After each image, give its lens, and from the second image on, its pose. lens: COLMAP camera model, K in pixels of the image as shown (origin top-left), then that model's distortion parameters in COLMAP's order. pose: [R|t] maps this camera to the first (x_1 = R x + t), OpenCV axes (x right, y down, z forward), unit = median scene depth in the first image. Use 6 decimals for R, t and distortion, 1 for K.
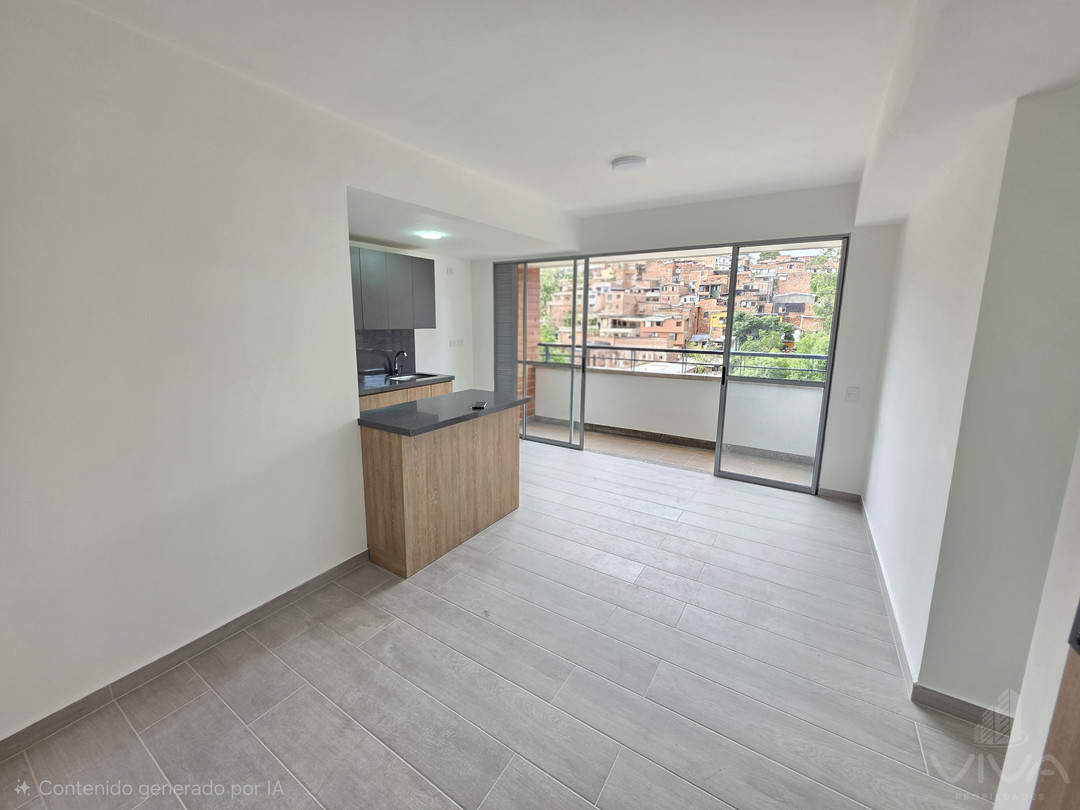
lens RADIAL K [[431.7, 0, 534.7], [0, 431.7, 380.5], [0, 0, 1]] dist [0.002376, 0.000112]
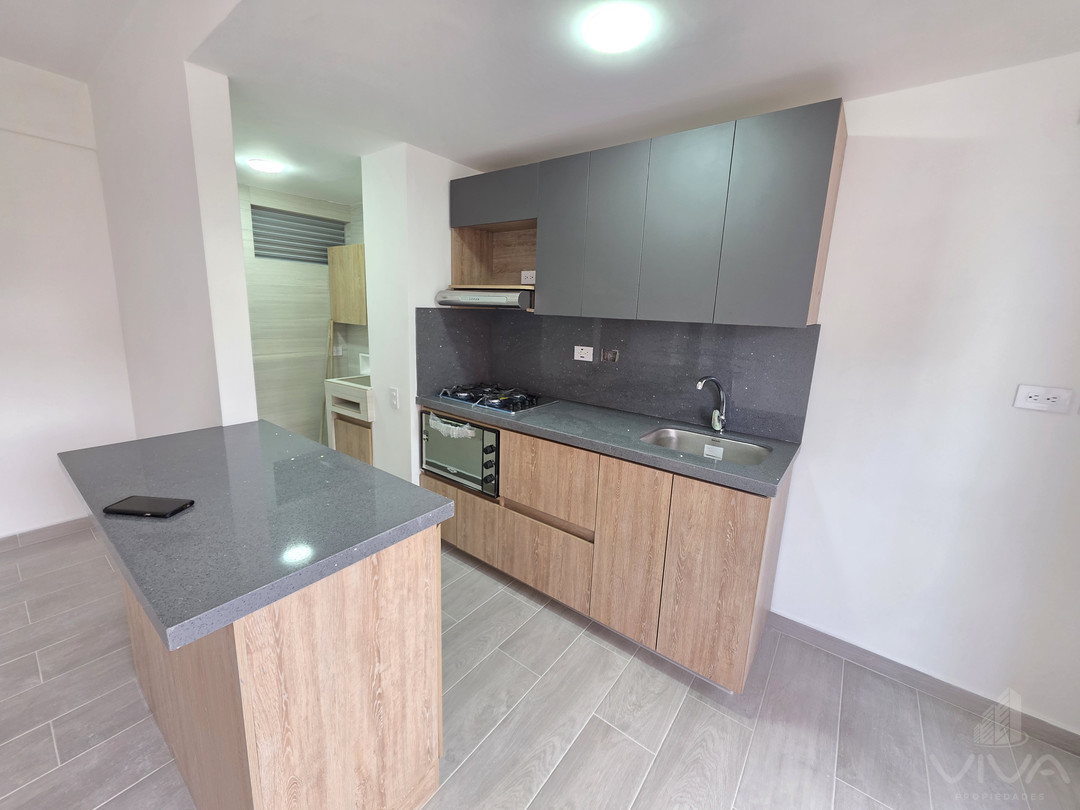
lens RADIAL K [[431.7, 0, 534.3], [0, 431.7, 388.4], [0, 0, 1]] dist [0.002376, 0.000112]
pose [[-0.086861, 0.178098, -0.980172, 0.127217], [-0.176987, 0.965480, 0.191113, -0.115105], [0.980373, 0.190078, -0.052342, 0.929398]]
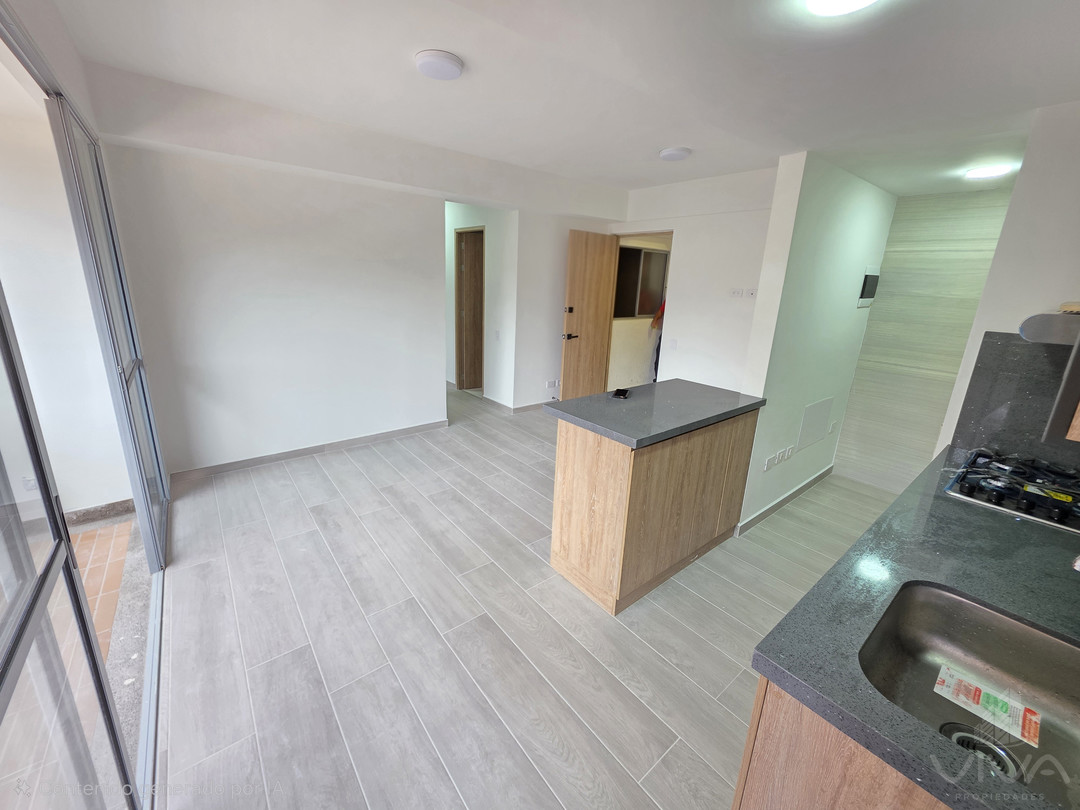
lens RADIAL K [[431.7, 0, 528.5], [0, 431.7, 388.6], [0, 0, 1]] dist [0.002376, 0.000112]
pose [[-0.942995, -0.122021, 0.309631, -0.152290], [0.005951, 0.924031, 0.382271, -0.195816], [-0.332754, 0.362322, -0.870631, 1.270472]]
